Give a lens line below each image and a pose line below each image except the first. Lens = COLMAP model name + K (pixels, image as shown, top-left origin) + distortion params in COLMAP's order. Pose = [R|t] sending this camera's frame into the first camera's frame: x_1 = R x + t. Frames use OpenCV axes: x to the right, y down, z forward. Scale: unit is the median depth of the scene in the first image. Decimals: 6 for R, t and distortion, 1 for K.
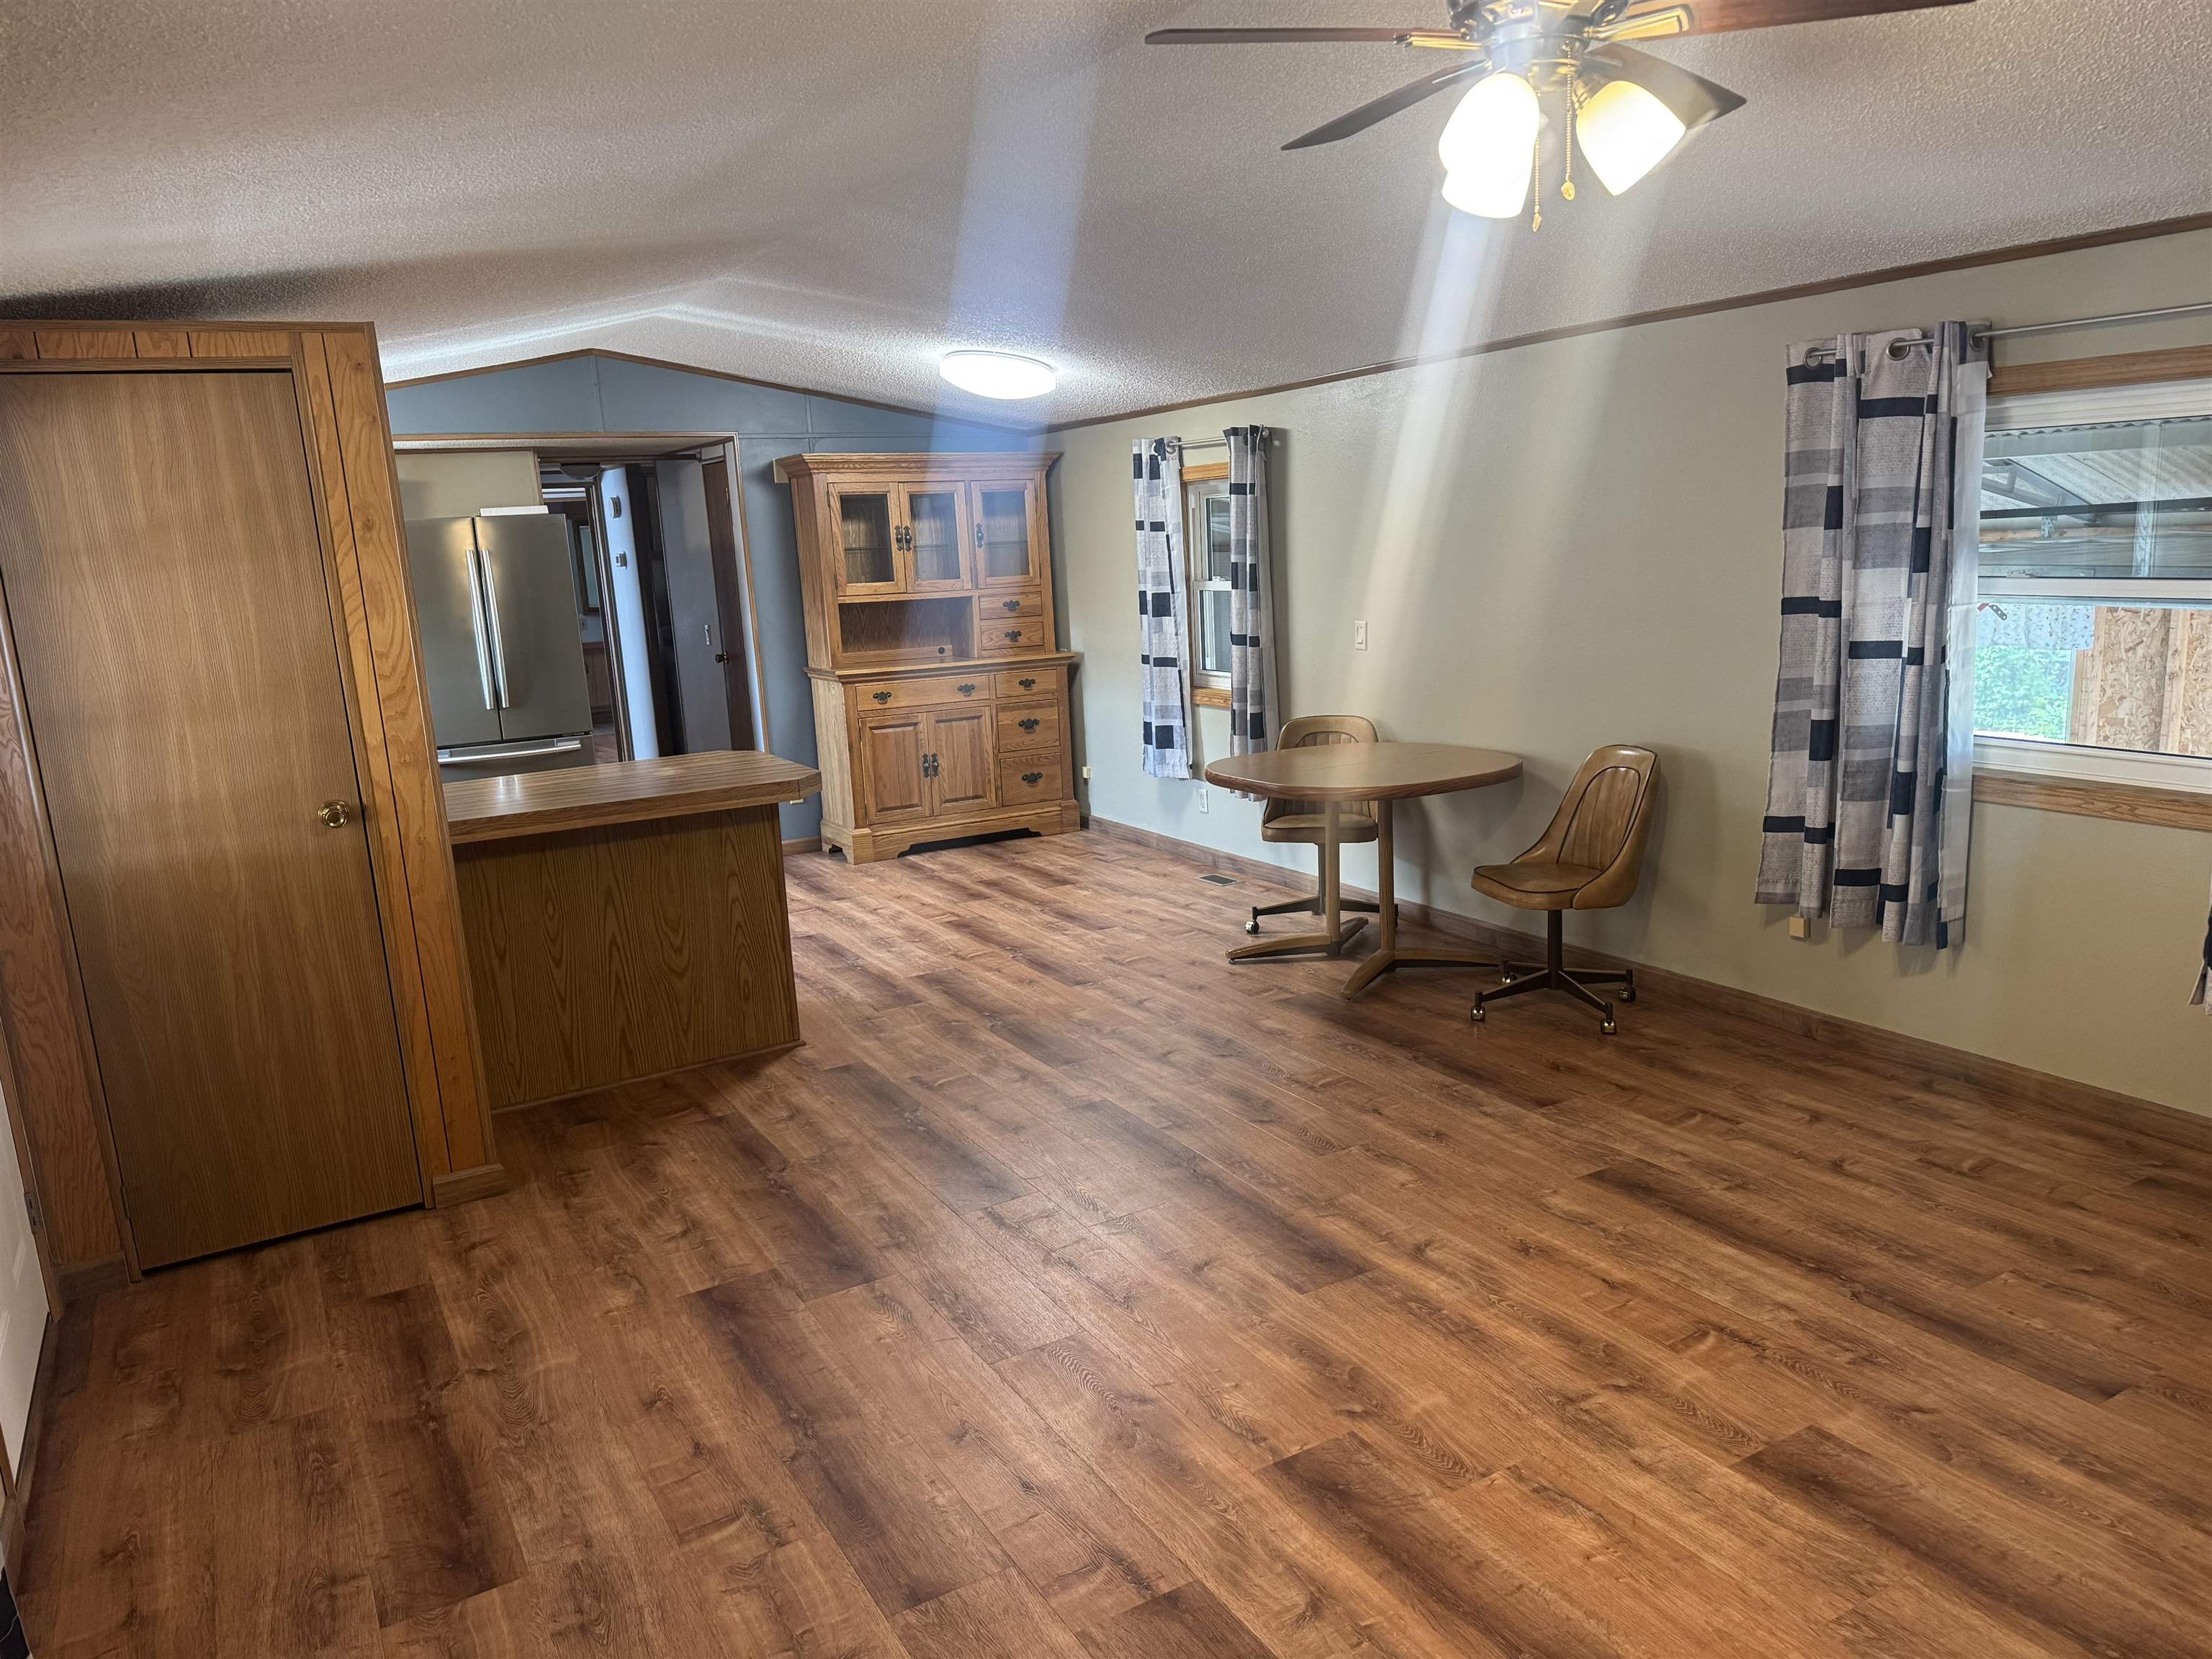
lens RADIAL K [[1539.8, 0, 1106.5], [0, 1539.8, 828.3], [0, 0, 1]] dist [0.056289, -0.060361]
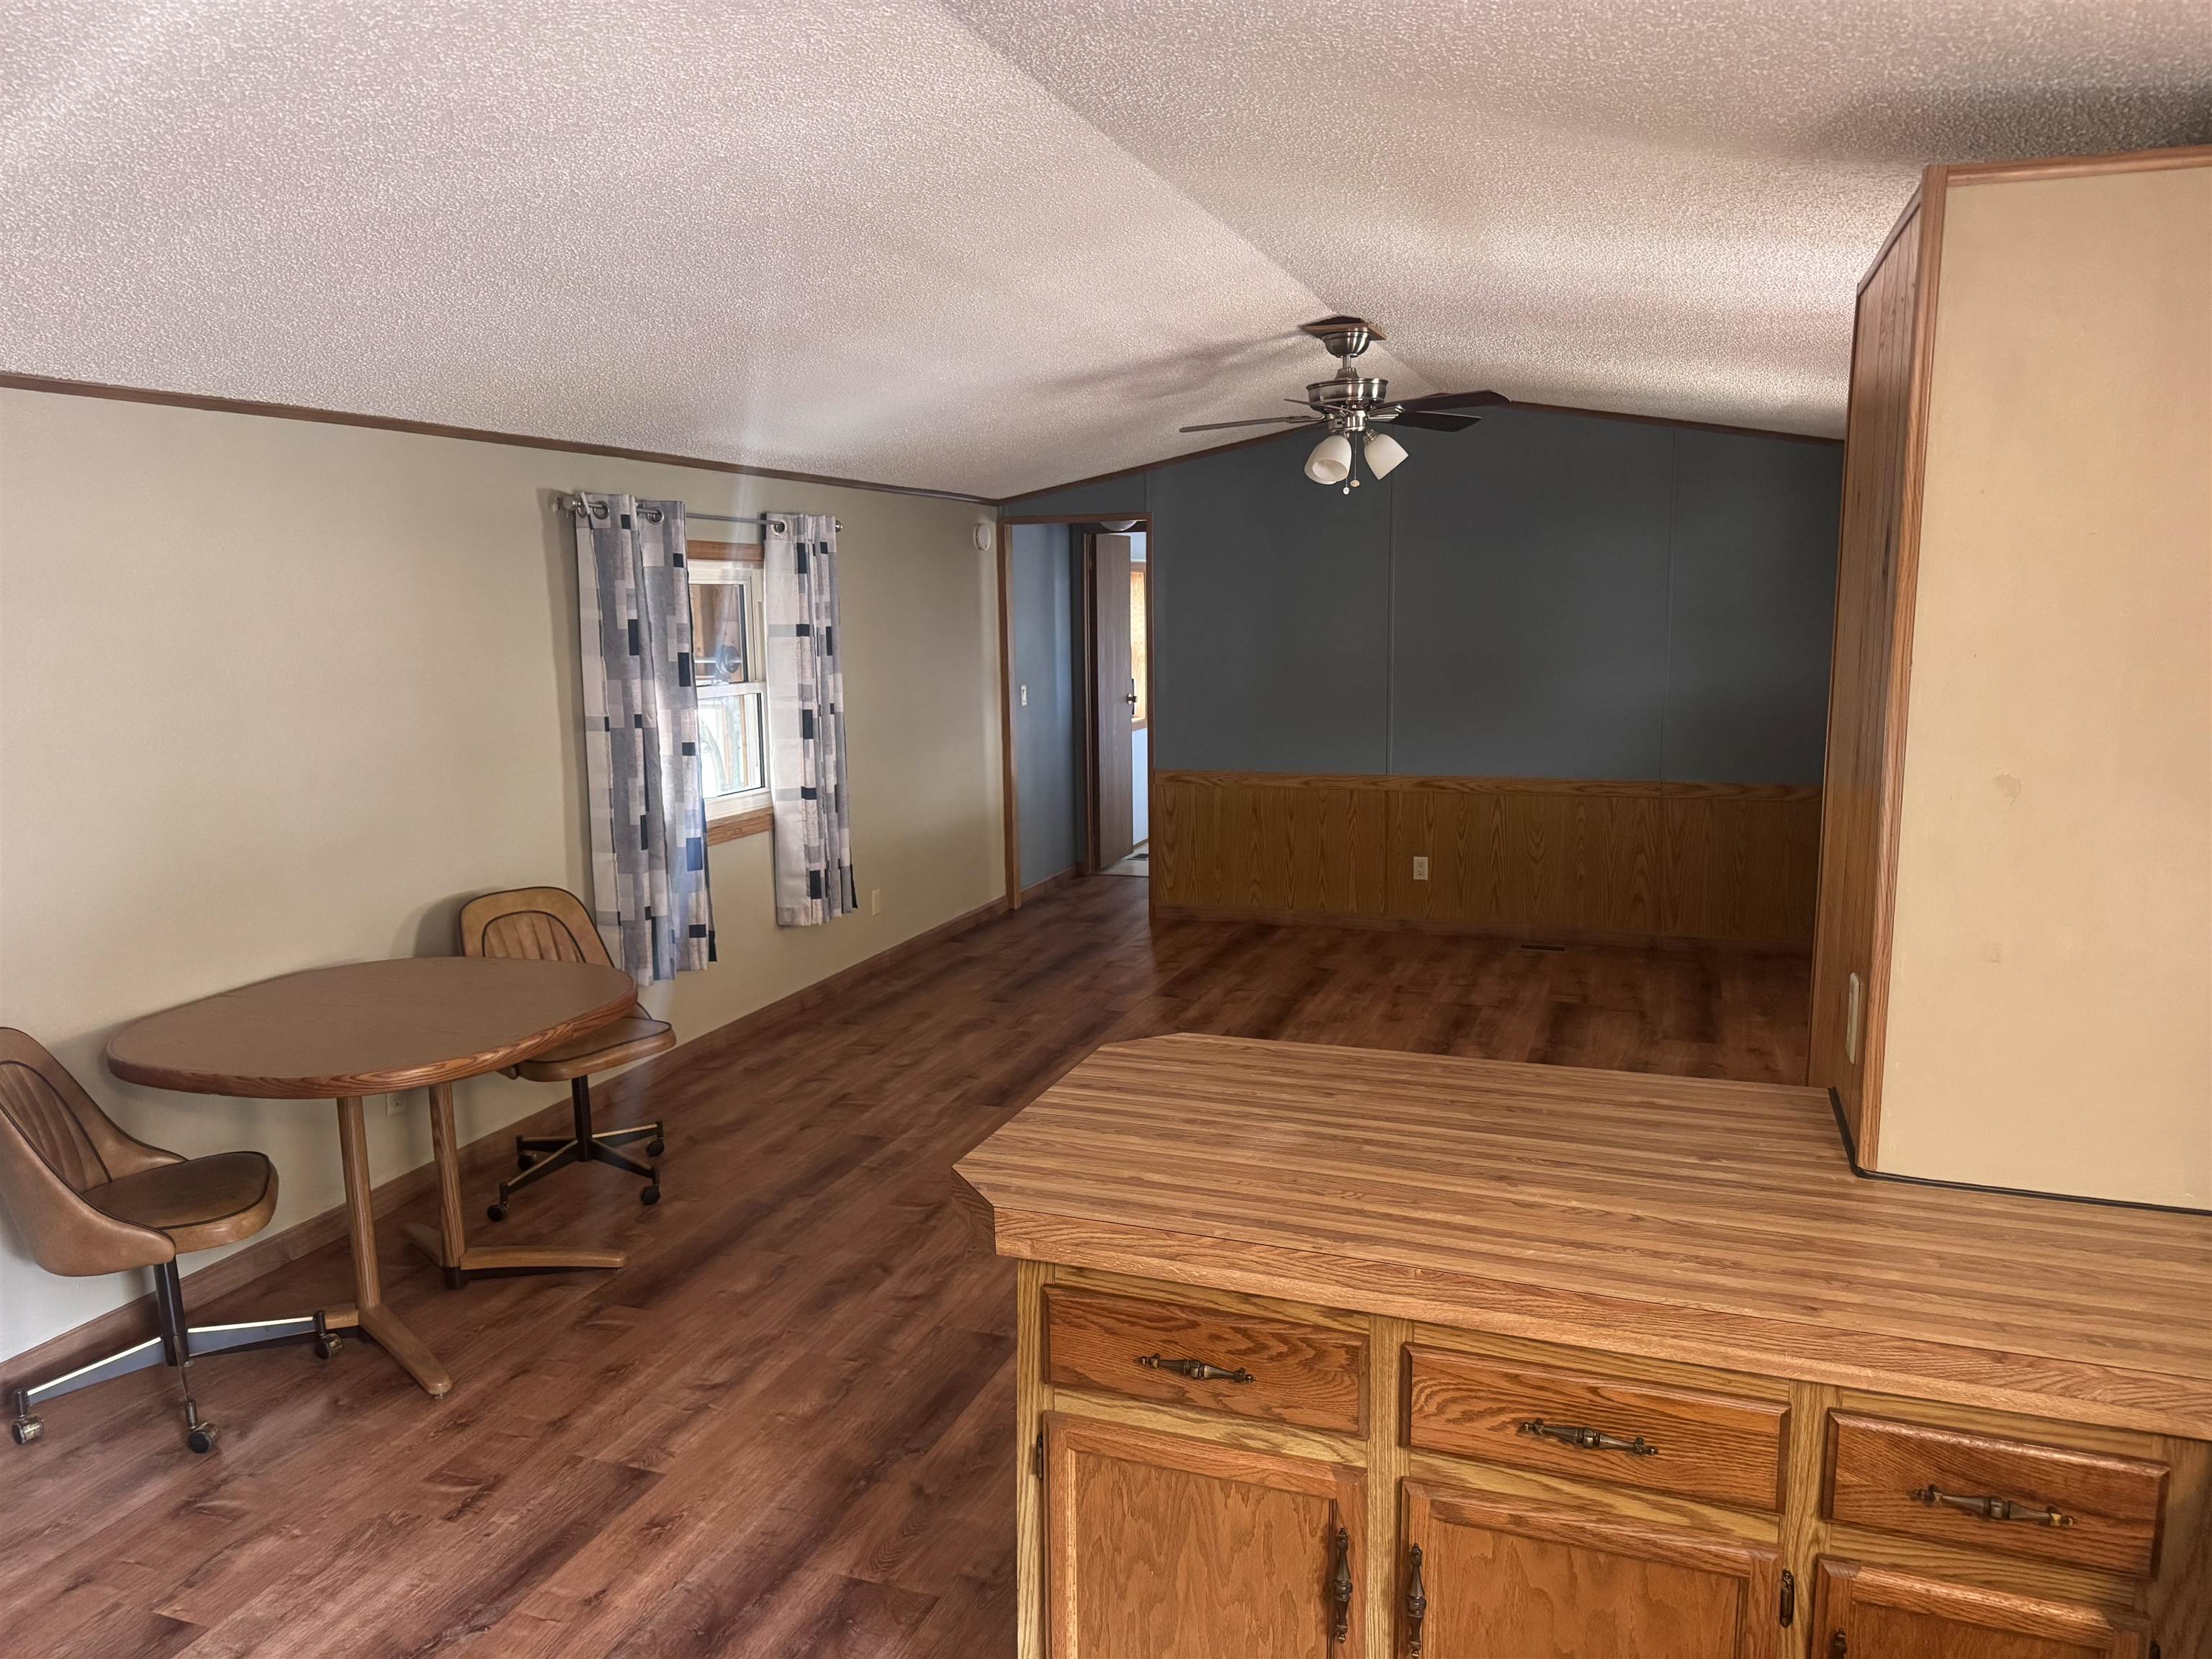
lens RADIAL K [[1539.8, 0, 1076.3], [0, 1539.8, 823.4], [0, 0, 1]] dist [0.056289, -0.060361]
pose [[-0.633059, -0.051950, 0.772359, -0.653921], [0.195230, 0.954779, 0.224239, -0.260067], [-0.749081, 0.292744, -0.594289, 1.441260]]
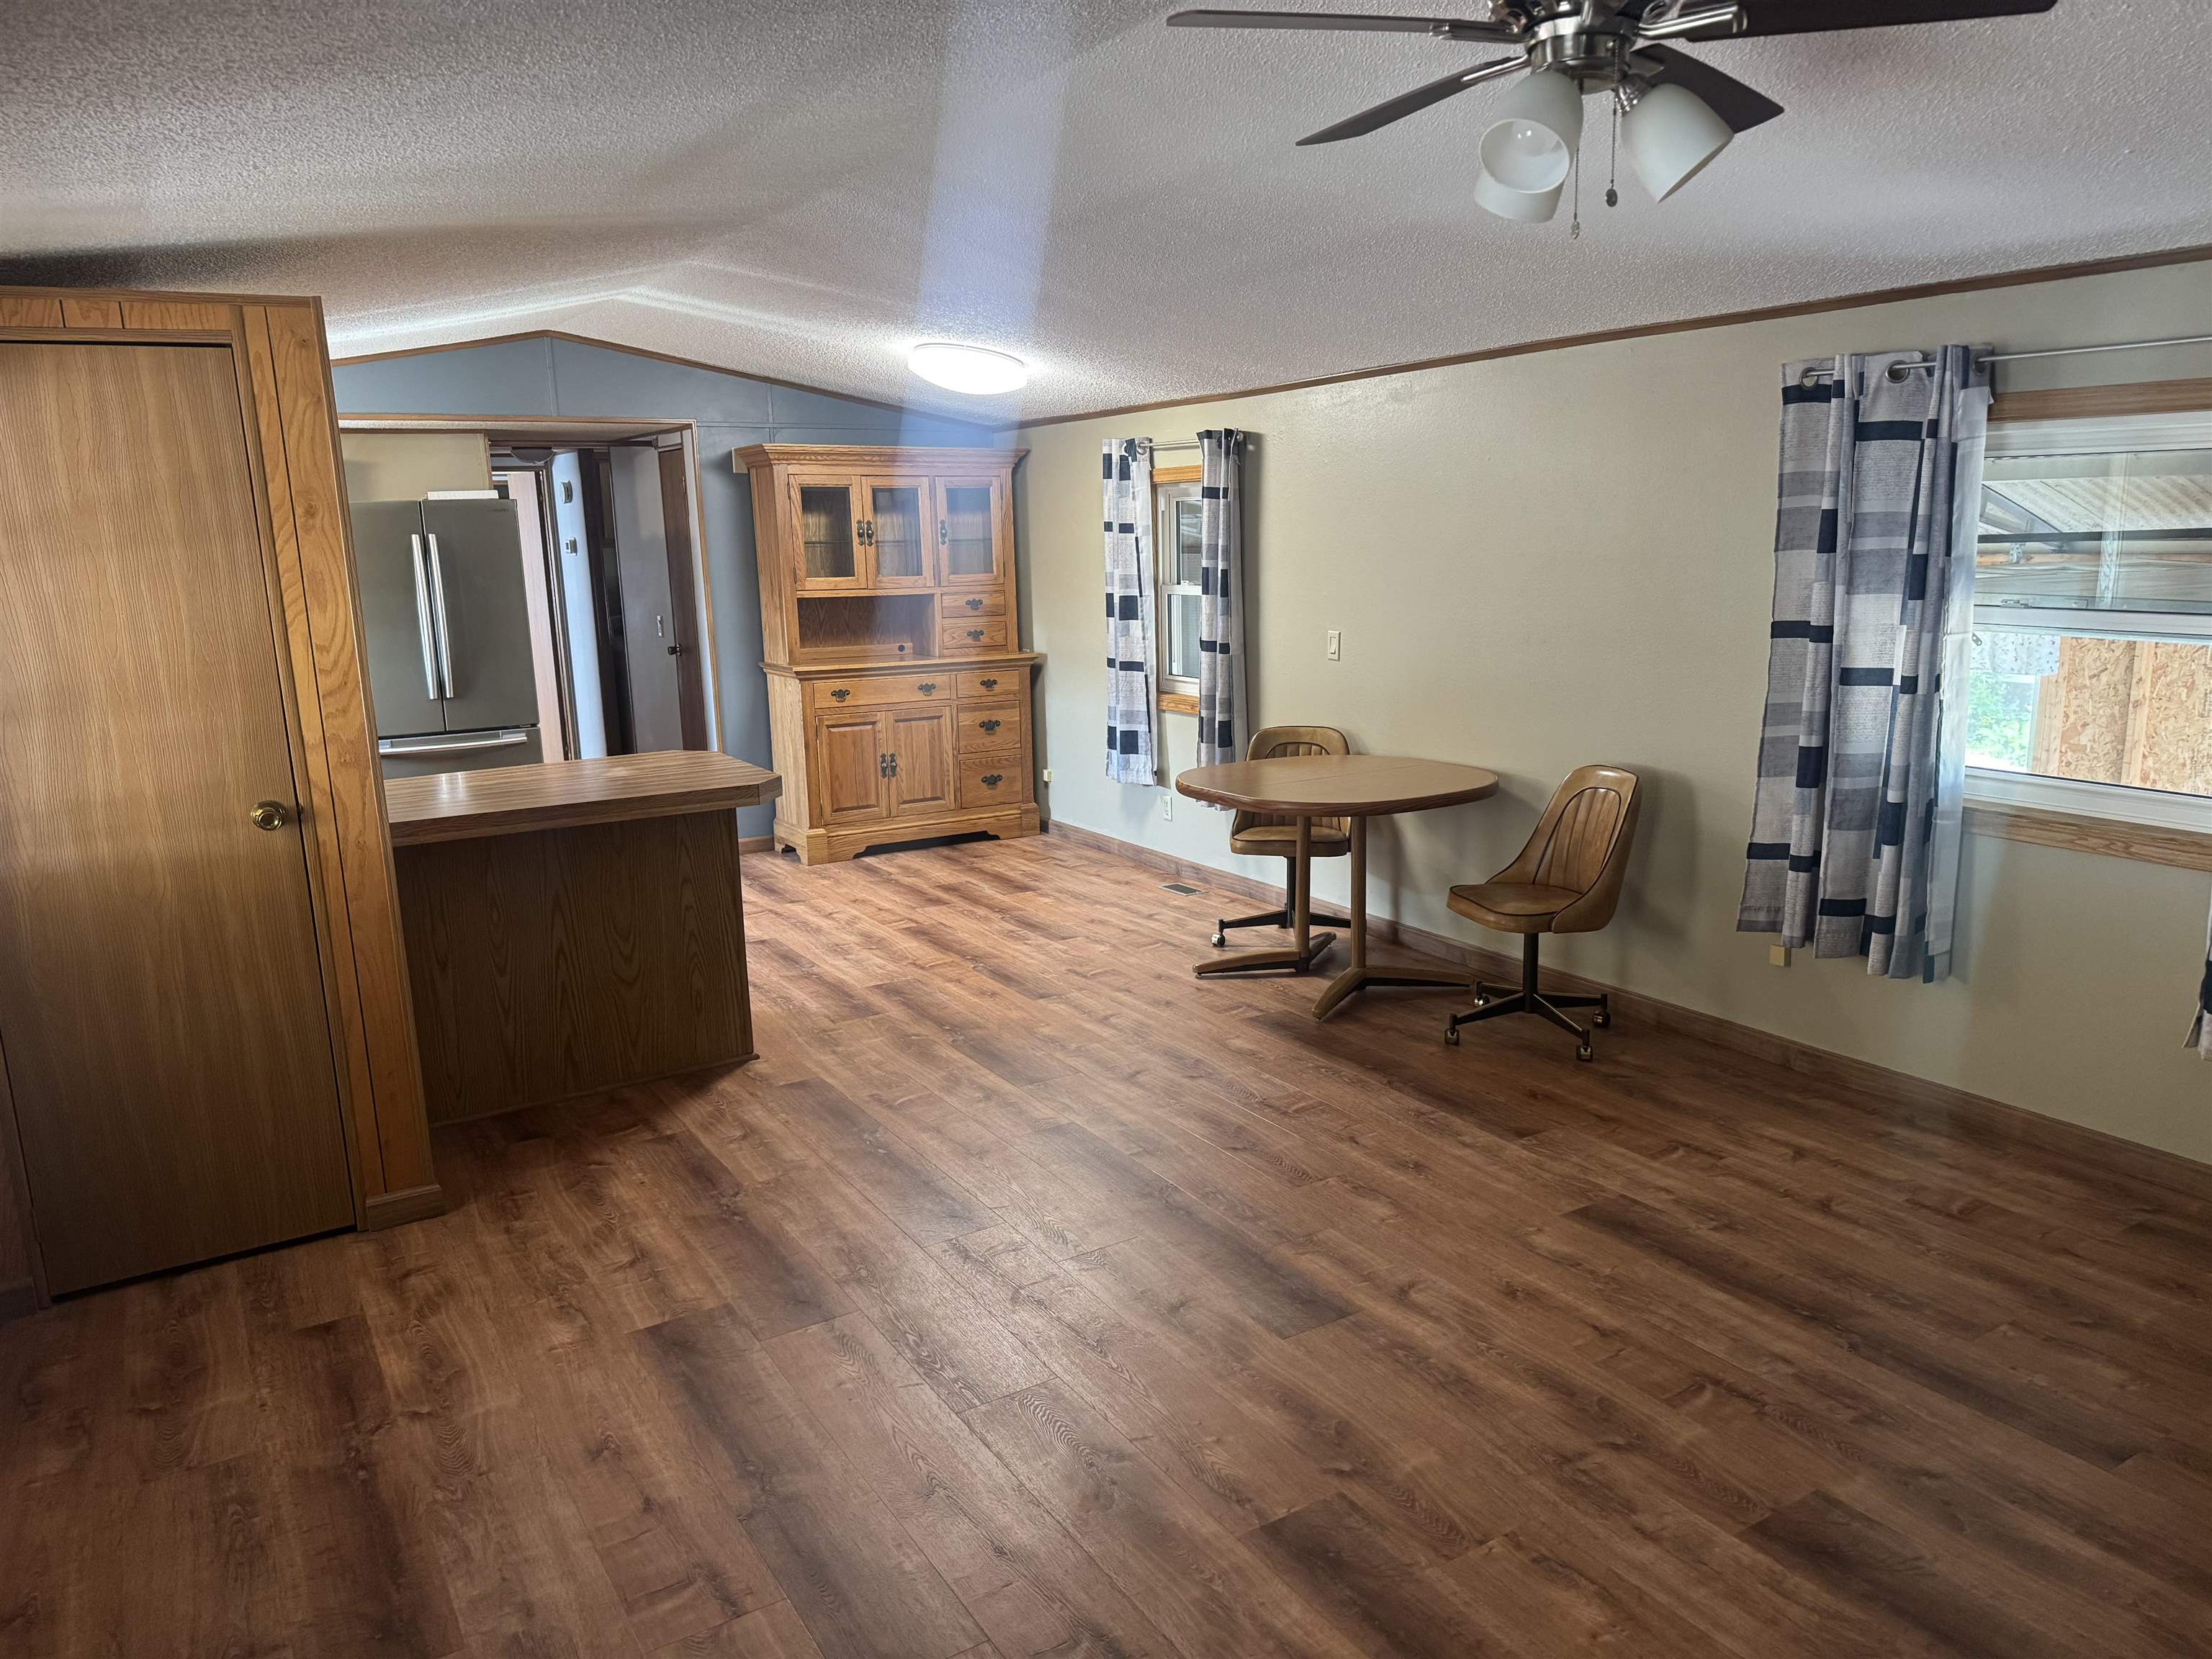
lens RADIAL K [[1539.8, 0, 1101.0], [0, 1539.8, 823.8], [0, 0, 1]] dist [0.056289, -0.060361]
pose [[0.999306, 0.019984, 0.031449, -0.017052], [-0.019988, 0.999800, -0.000201, -0.011583], [-0.031447, -0.000427, 0.999505, 0.032391]]
